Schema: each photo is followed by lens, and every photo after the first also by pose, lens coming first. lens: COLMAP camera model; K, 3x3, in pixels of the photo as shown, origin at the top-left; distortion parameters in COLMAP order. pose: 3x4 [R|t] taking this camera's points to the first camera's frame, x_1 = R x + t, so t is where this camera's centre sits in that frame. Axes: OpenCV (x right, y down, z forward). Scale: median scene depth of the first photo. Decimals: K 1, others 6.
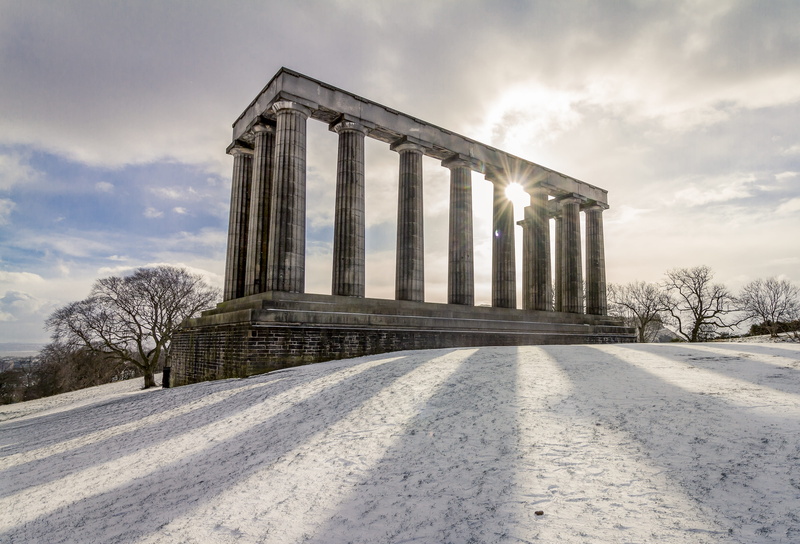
lens RADIAL K [[563.9, 0, 400.1], [0, 563.9, 270.8], [0, 0, 1]] dist [0.012288, 0.002847]
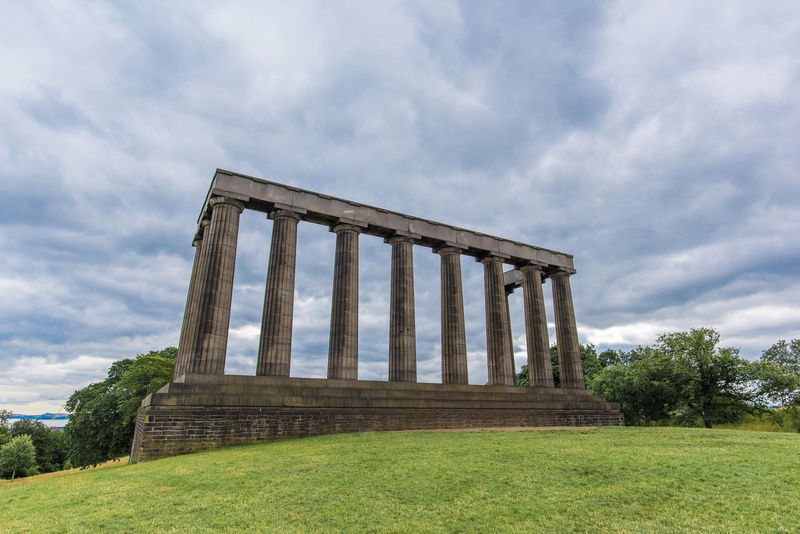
lens RADIAL K [[438.7, 0, 400.3], [0, 438.7, 267.2], [0, 0, 1]] dist [0.004106, 0.000020]
pose [[0.972298, -0.092389, -0.214713, 0.304194], [0.044351, 0.974803, -0.218612, 0.036351], [0.229500, 0.203034, 0.951897, 0.281657]]
